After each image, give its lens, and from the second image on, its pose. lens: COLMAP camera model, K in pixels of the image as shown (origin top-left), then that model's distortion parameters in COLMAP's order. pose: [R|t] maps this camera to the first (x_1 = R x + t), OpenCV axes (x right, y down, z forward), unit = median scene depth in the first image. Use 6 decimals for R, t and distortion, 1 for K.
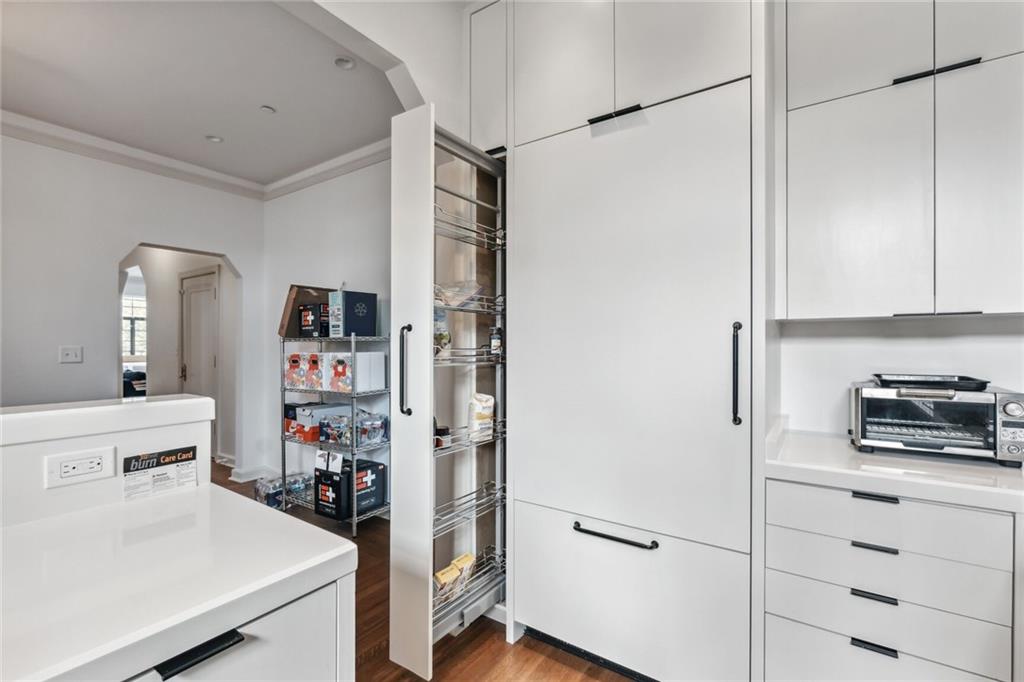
lens RADIAL K [[456.8, 0, 514.7], [0, 456.8, 345.3], [0, 0, 1]] dist [-0.008064, 0.001601]
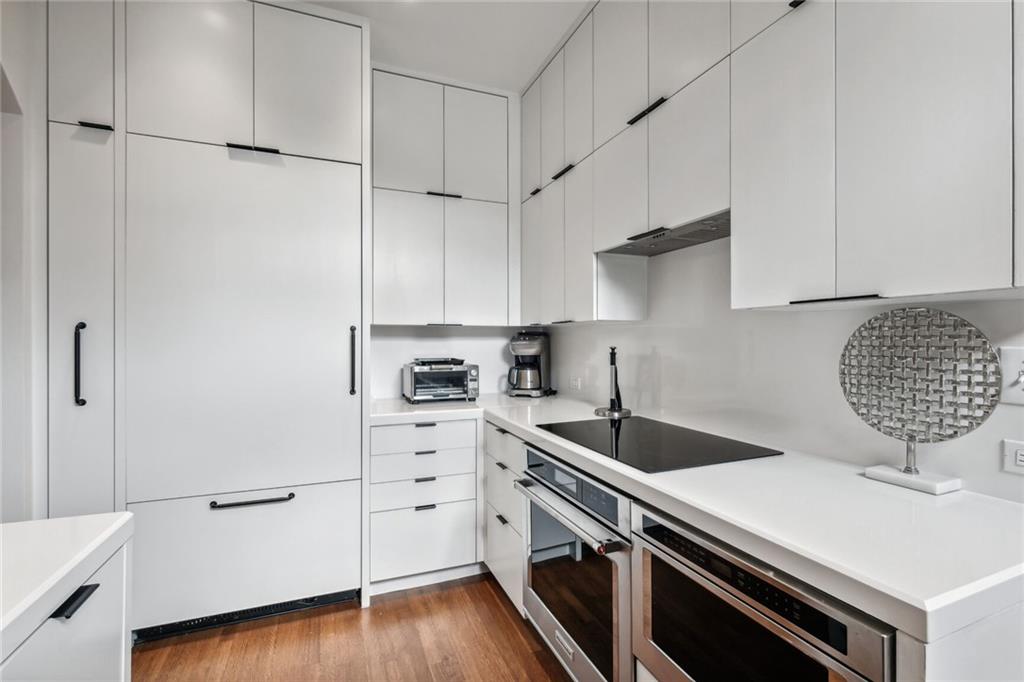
lens RADIAL K [[456.8, 0, 514.0], [0, 456.8, 342.4], [0, 0, 1]] dist [-0.008064, 0.001601]
pose [[0.550221, -0.001900, 0.835017, -0.342567], [-0.000575, 0.999996, 0.002653, -0.001290], [-0.835019, -0.001940, 0.550218, -0.191838]]
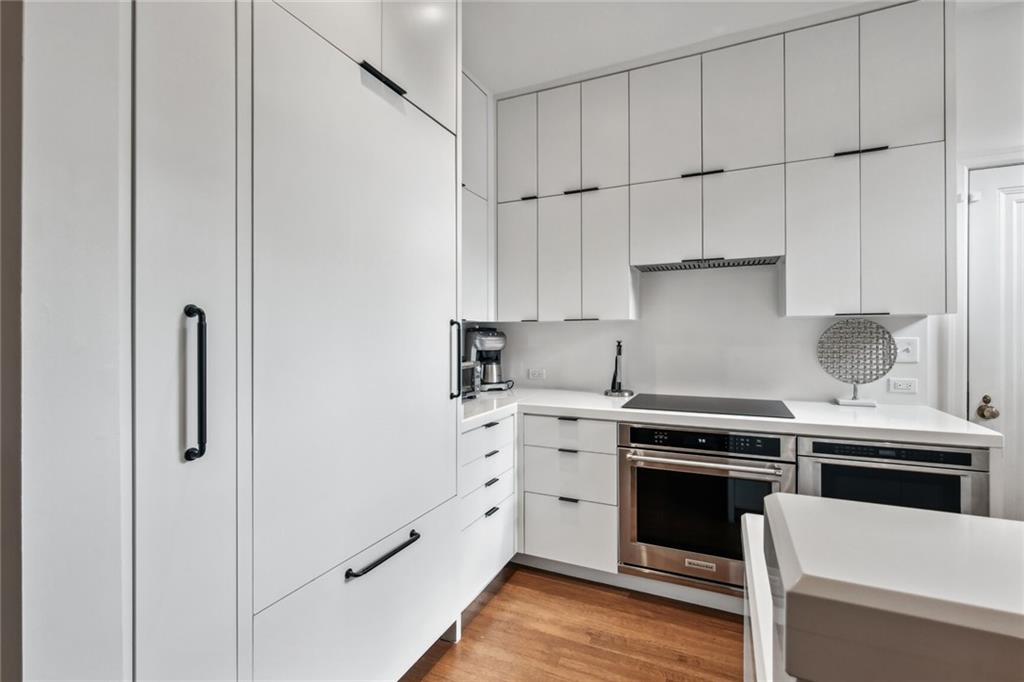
lens RADIAL K [[456.8, 0, 513.5], [0, 456.8, 338.0], [0, 0, 1]] dist [-0.008064, 0.001601]
pose [[-0.172167, -0.003583, 0.985061, -0.592598], [0.003983, 0.999983, 0.004333, -0.003092], [-0.985060, 0.004670, -0.172150, 0.769240]]
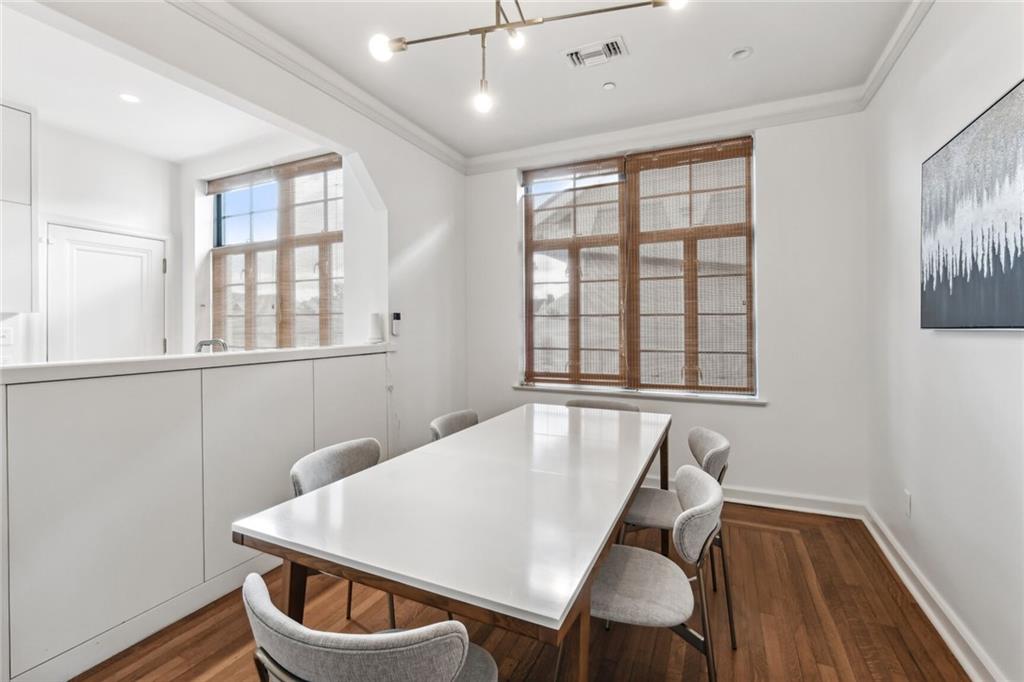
lens RADIAL K [[456.8, 0, 519.2], [0, 456.8, 330.9], [0, 0, 1]] dist [-0.008064, 0.001601]
pose [[-0.985777, 0.003004, -0.168031, -1.219027], [0.001427, 0.999954, 0.009504, 0.005917], [0.168052, 0.009129, -0.985736, 1.553688]]
